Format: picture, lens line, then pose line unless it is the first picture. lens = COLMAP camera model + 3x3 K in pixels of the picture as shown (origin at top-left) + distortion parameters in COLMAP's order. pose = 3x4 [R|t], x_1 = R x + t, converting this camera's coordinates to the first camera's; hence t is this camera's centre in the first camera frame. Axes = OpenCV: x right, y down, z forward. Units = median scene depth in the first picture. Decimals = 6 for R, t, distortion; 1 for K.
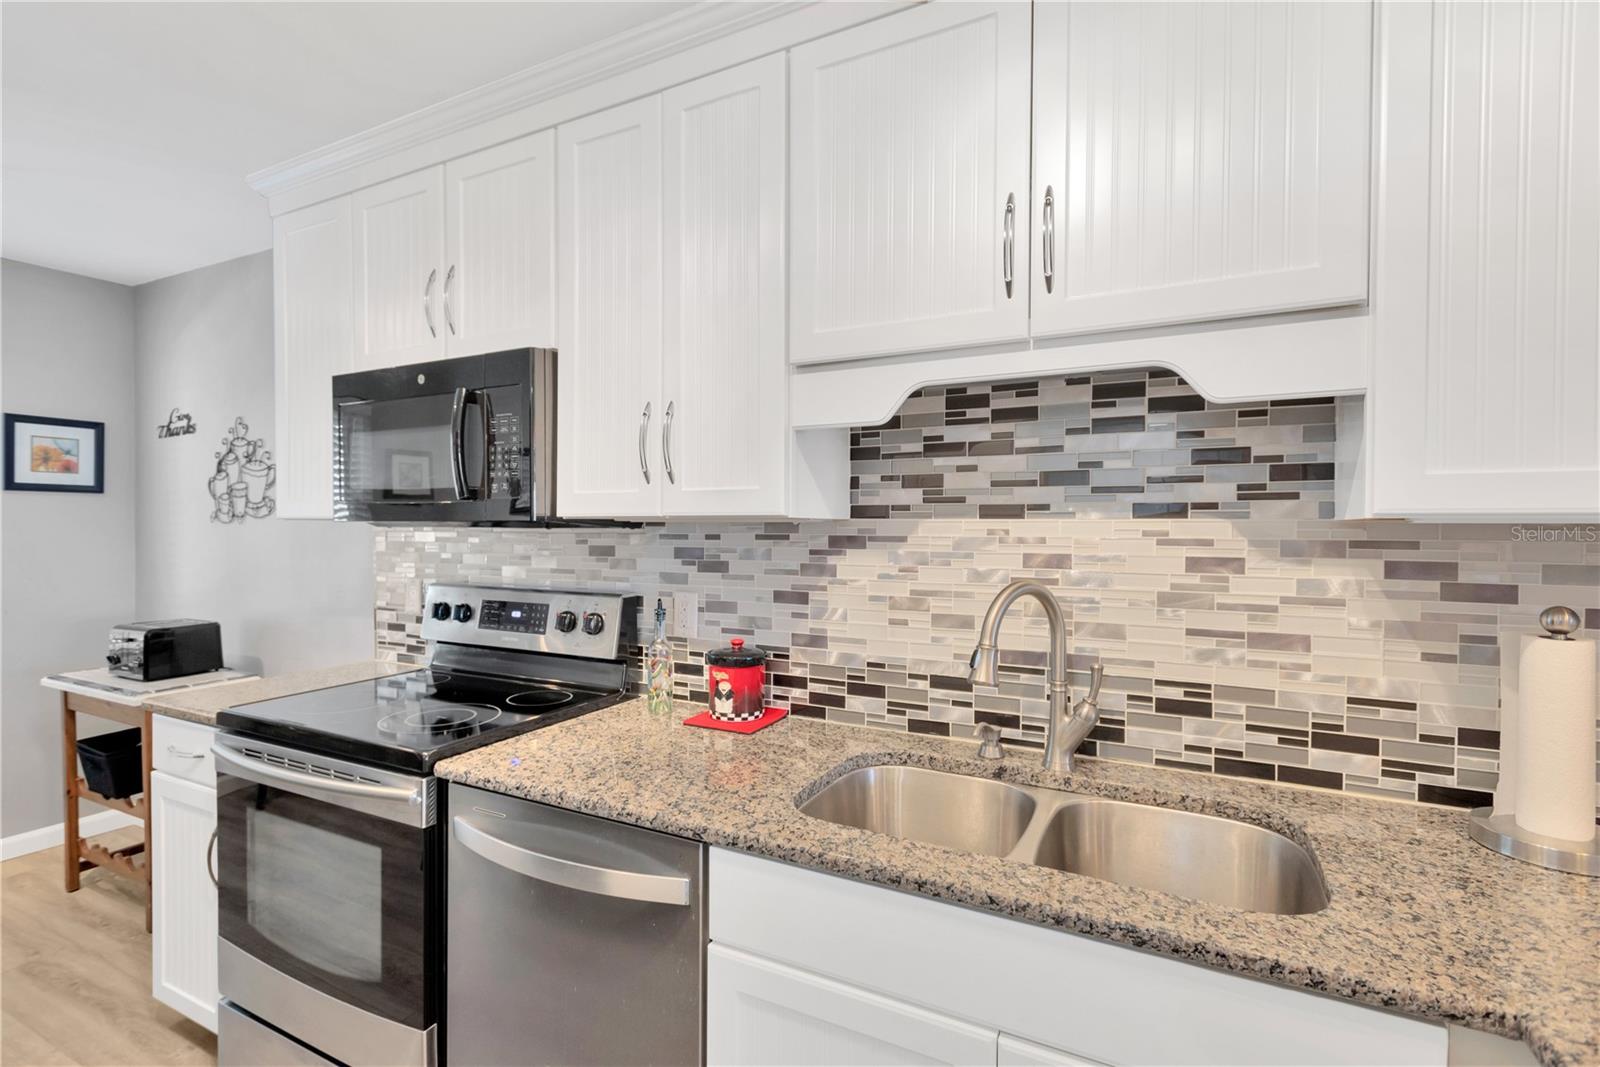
lens RADIAL K [[744.9, 0, 800.1], [0, 744.9, 537.6], [0, 0, 1]] dist [0.020044, -0.006517]
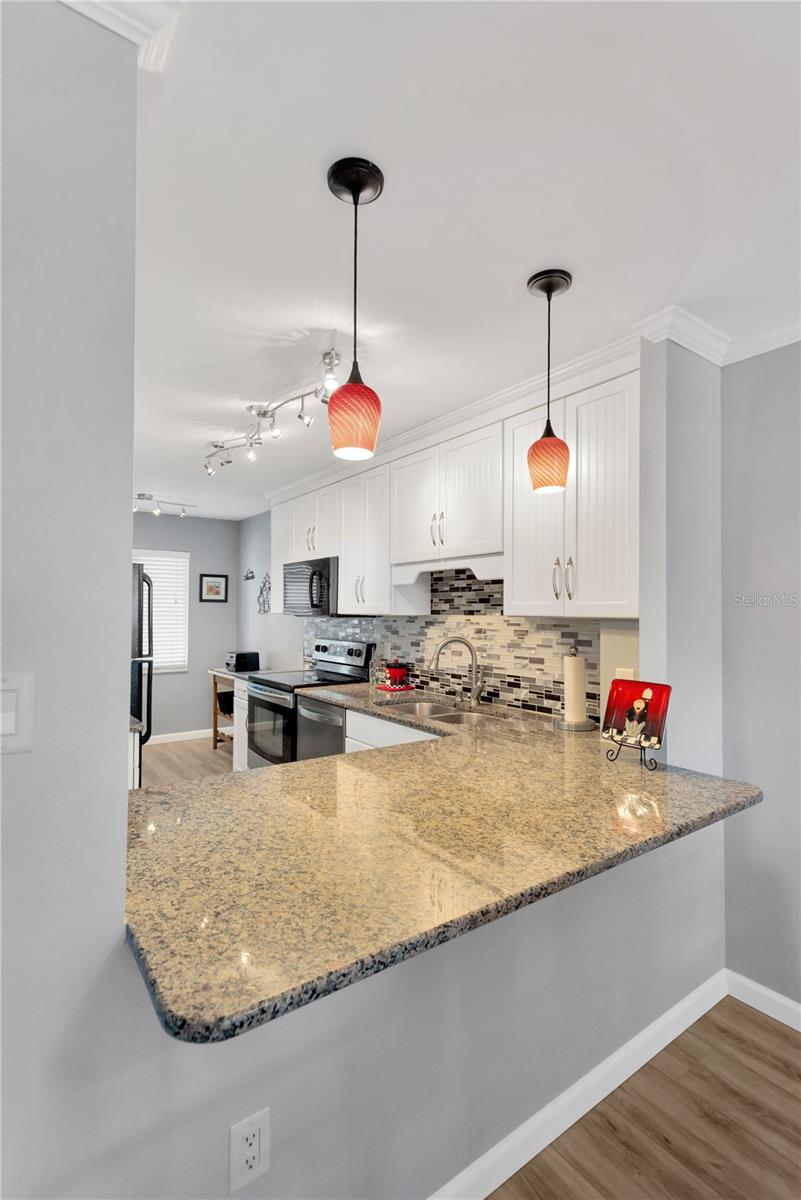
lens RADIAL K [[558.7, 0, 395.7], [0, 558.7, 606.6], [0, 0, 1]] dist [0.020044, -0.006517]
pose [[0.891976, -0.001731, -0.452080, 0.862950], [-0.011571, 0.999578, -0.026659, -0.000028], [0.451936, 0.029010, 0.891579, -0.844815]]
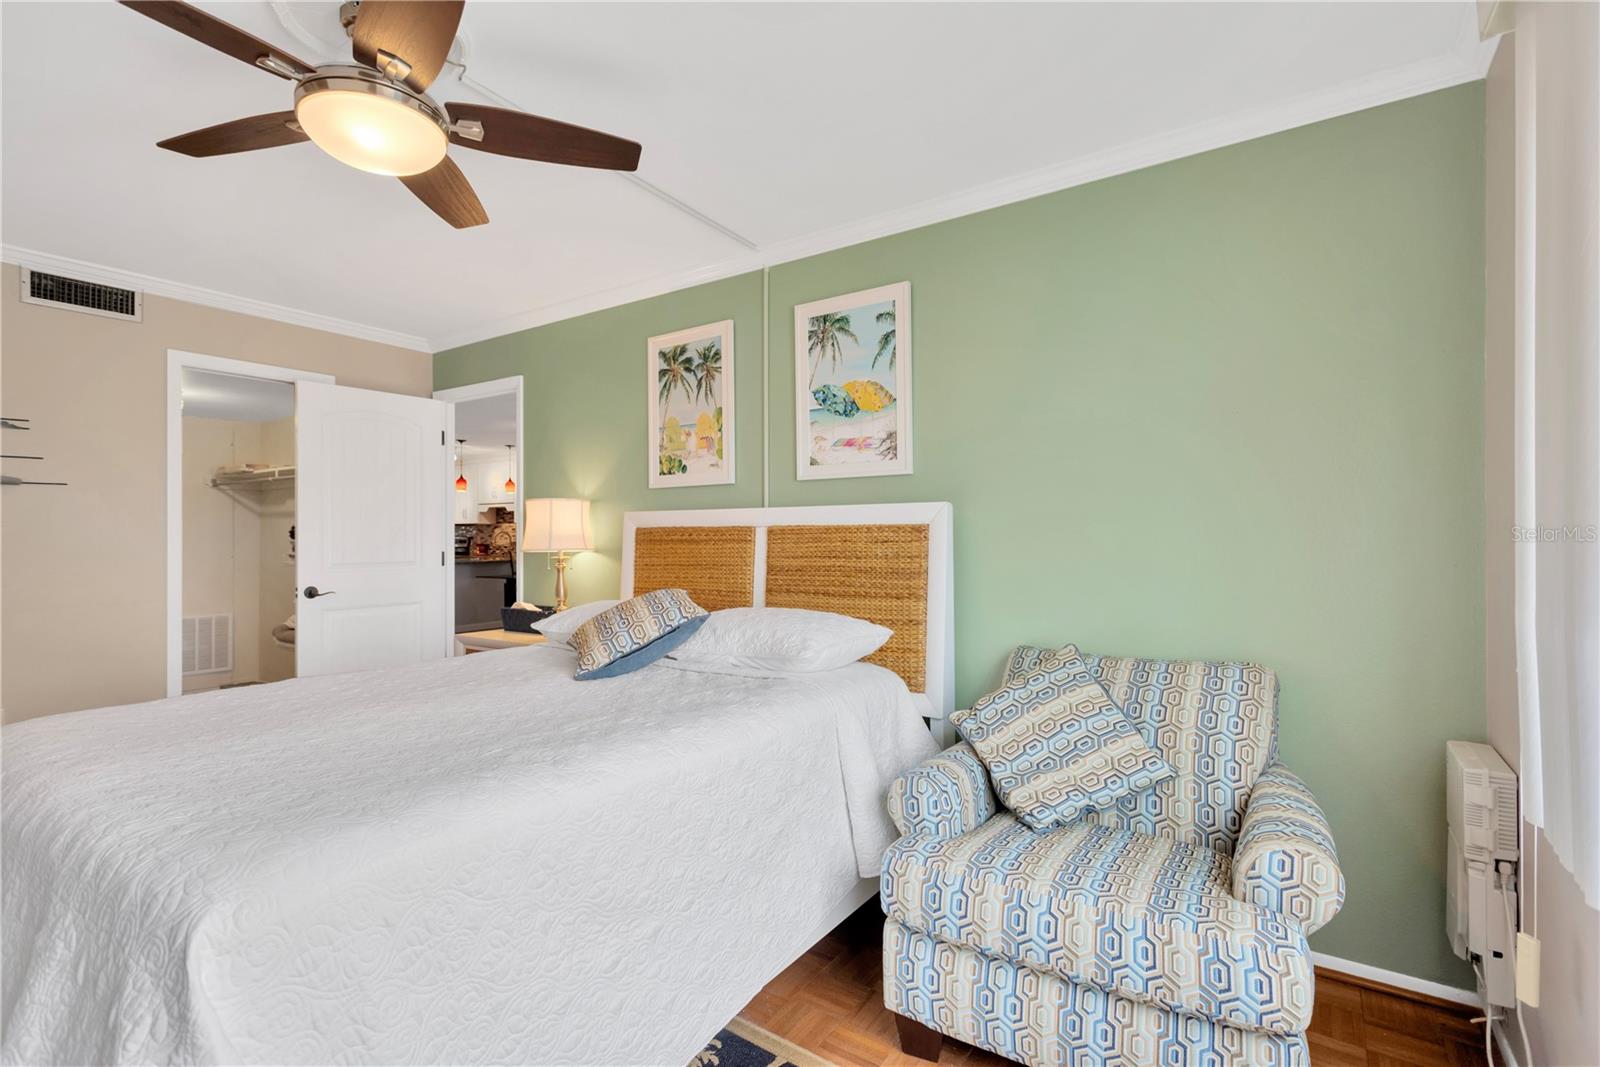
lens RADIAL K [[744.9, 0, 803.5], [0, 744.9, 531.2], [0, 0, 1]] dist [0.020044, -0.006517]
pose [[0.992686, -0.000055, -0.120728, 3.628527], [-0.003351, 0.999602, -0.028002, 0.220520], [0.120682, 0.028202, 0.992291, -5.338793]]
